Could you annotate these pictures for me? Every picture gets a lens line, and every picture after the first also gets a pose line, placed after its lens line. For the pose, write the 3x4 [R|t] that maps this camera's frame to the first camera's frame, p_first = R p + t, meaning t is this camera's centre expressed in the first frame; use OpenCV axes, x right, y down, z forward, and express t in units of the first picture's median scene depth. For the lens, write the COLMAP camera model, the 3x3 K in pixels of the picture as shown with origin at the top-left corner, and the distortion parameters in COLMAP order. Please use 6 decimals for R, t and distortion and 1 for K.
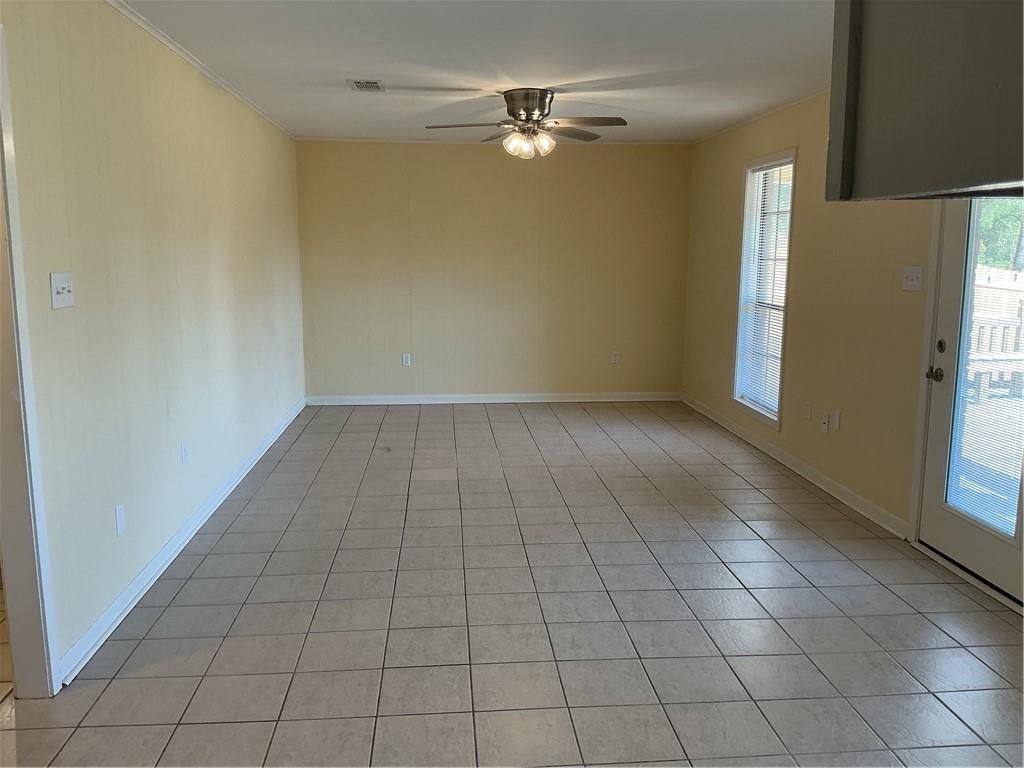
lens RADIAL K [[854.3, 0, 502.7], [0, 854.3, 384.1], [0, 0, 1]] dist [0.100698, -0.180952]
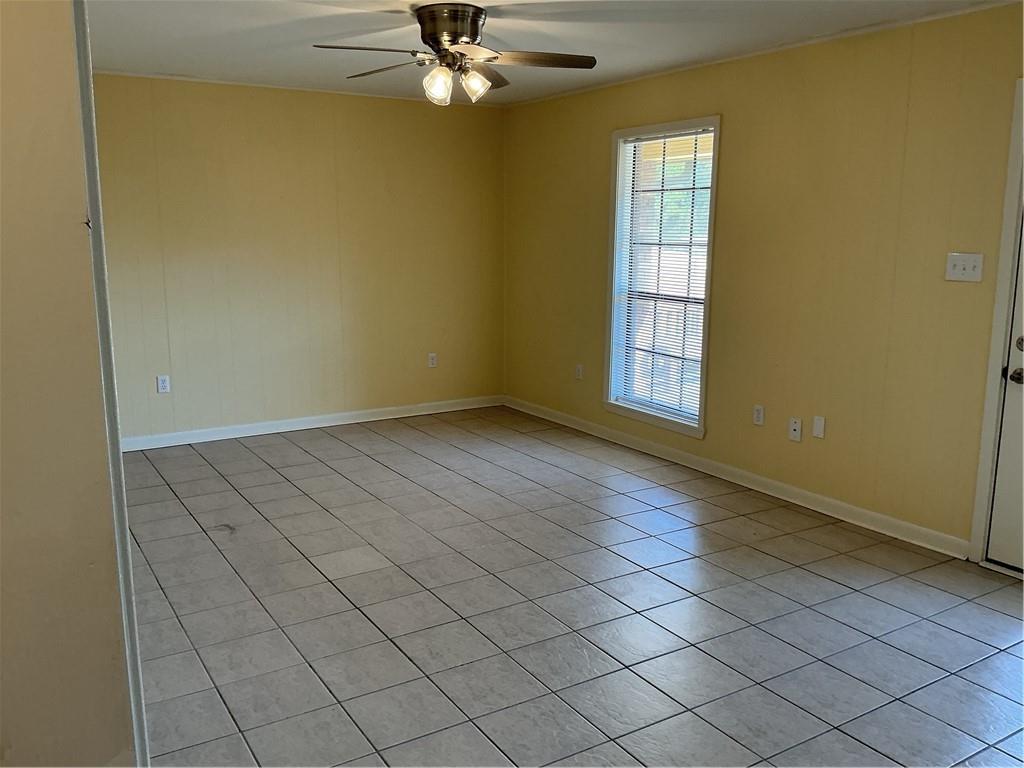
lens RADIAL K [[854.3, 0, 516.8], [0, 854.3, 383.3], [0, 0, 1]] dist [0.100698, -0.180952]
pose [[0.883730, -0.080227, 0.461070, -0.252320], [0.069044, 0.996766, 0.041104, -0.052205], [-0.462877, -0.004491, 0.886411, 0.310432]]
